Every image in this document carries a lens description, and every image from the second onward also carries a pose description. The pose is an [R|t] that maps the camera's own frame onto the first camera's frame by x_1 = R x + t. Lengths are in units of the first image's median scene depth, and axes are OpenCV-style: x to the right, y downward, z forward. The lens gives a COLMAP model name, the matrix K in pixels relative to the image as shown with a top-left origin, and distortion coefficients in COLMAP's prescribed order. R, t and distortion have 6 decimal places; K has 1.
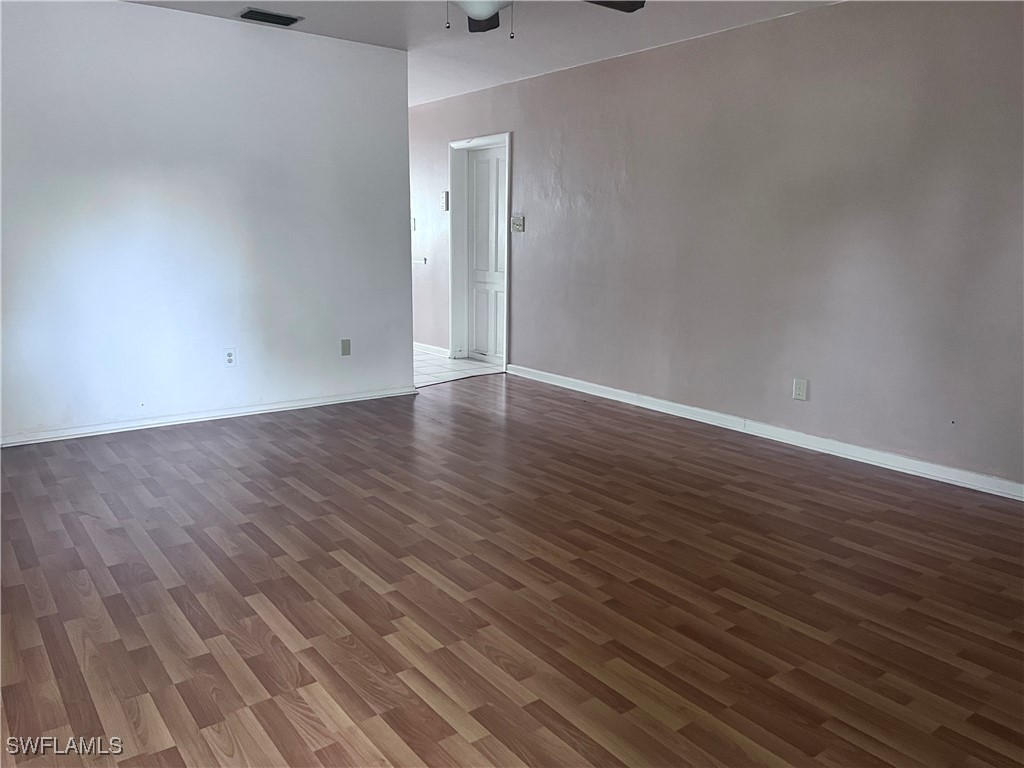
lens RADIAL K [[775.0, 0, 511.8], [0, 775.0, 384.6], [0, 0, 1]] dist [0.022769, -0.014853]
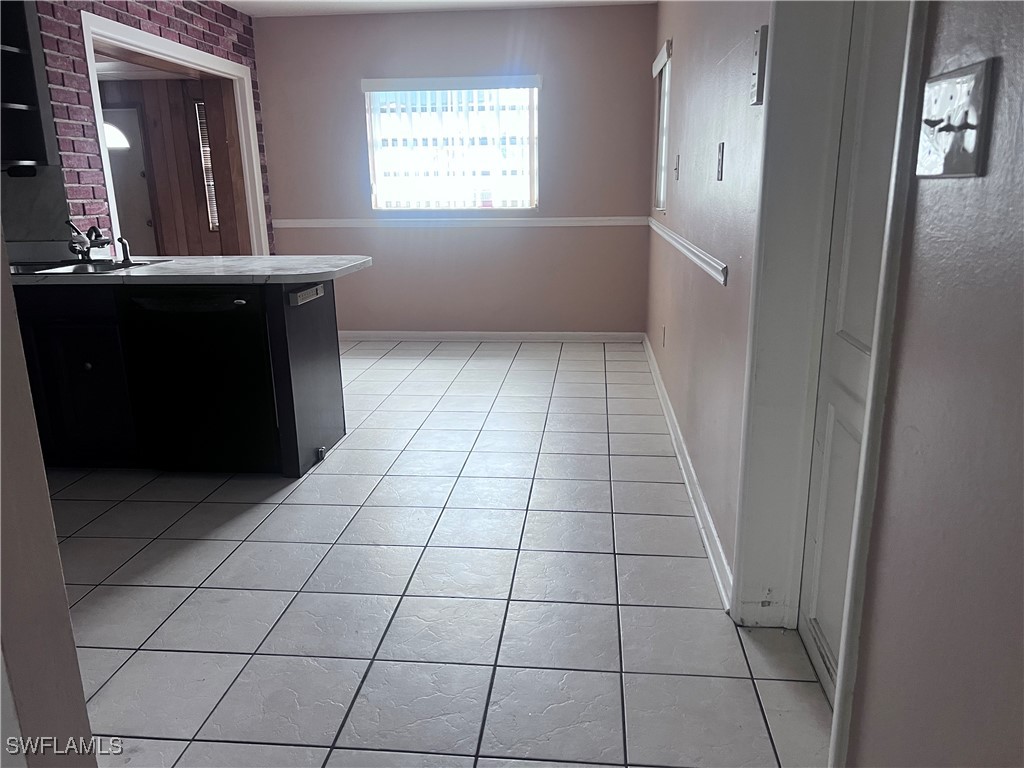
lens RADIAL K [[775.0, 0, 512.4], [0, 775.0, 382.1], [0, 0, 1]] dist [0.022769, -0.014853]
pose [[0.735117, 0.152004, -0.660680, 0.043087], [-0.099512, 0.988178, 0.116628, -0.149179], [0.670597, -0.019989, 0.741552, 0.725547]]
